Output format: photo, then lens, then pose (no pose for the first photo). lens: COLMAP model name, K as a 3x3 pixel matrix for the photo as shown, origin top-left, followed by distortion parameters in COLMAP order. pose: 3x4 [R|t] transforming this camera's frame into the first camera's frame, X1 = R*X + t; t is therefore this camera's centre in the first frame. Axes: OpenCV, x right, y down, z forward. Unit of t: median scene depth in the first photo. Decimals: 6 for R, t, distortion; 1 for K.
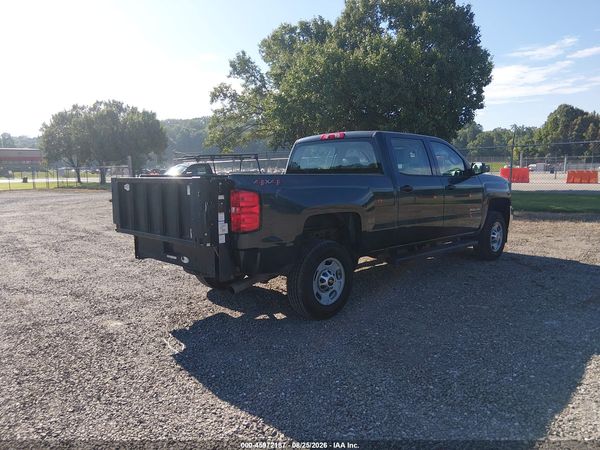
lens RADIAL K [[457.0, 0, 303.0], [0, 457.0, 227.4], [0, 0, 1]] dist [0.009923, -0.052745]
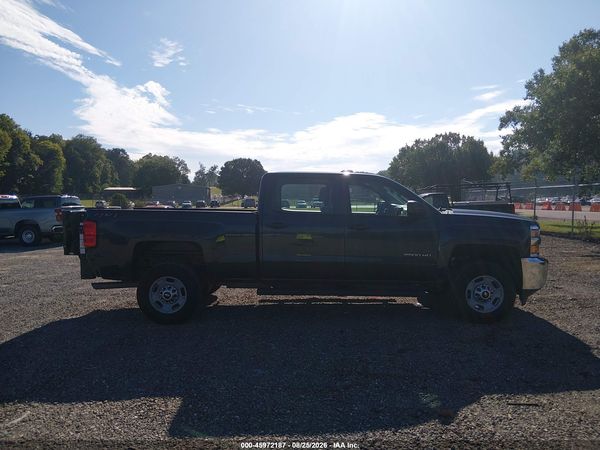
lens RADIAL K [[457.0, 0, 309.3], [0, 457.0, 219.0], [0, 0, 1]] dist [0.009923, -0.052745]
pose [[0.711964, 0.032868, -0.701446, 0.206563], [-0.085969, 0.995470, -0.040613, -0.012215], [0.696934, 0.089217, 0.711564, 0.061791]]
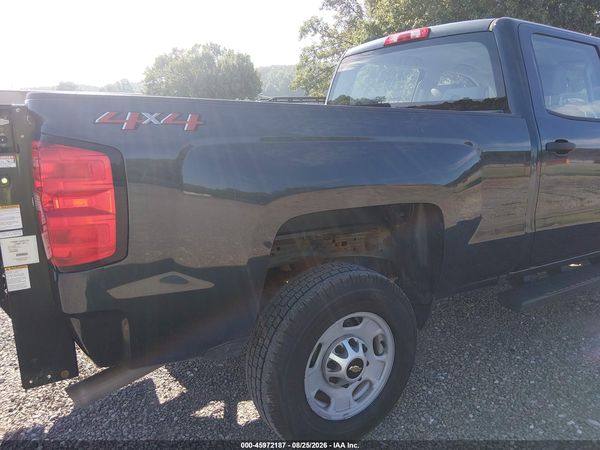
lens RADIAL K [[457.0, 0, 295.4], [0, 457.0, 221.9], [0, 0, 1]] dist [0.009923, -0.052745]
pose [[0.972335, 0.065589, -0.224195, 0.015900], [-0.043092, 0.993663, 0.103809, -0.009404], [0.229584, -0.091276, 0.969000, 0.101897]]
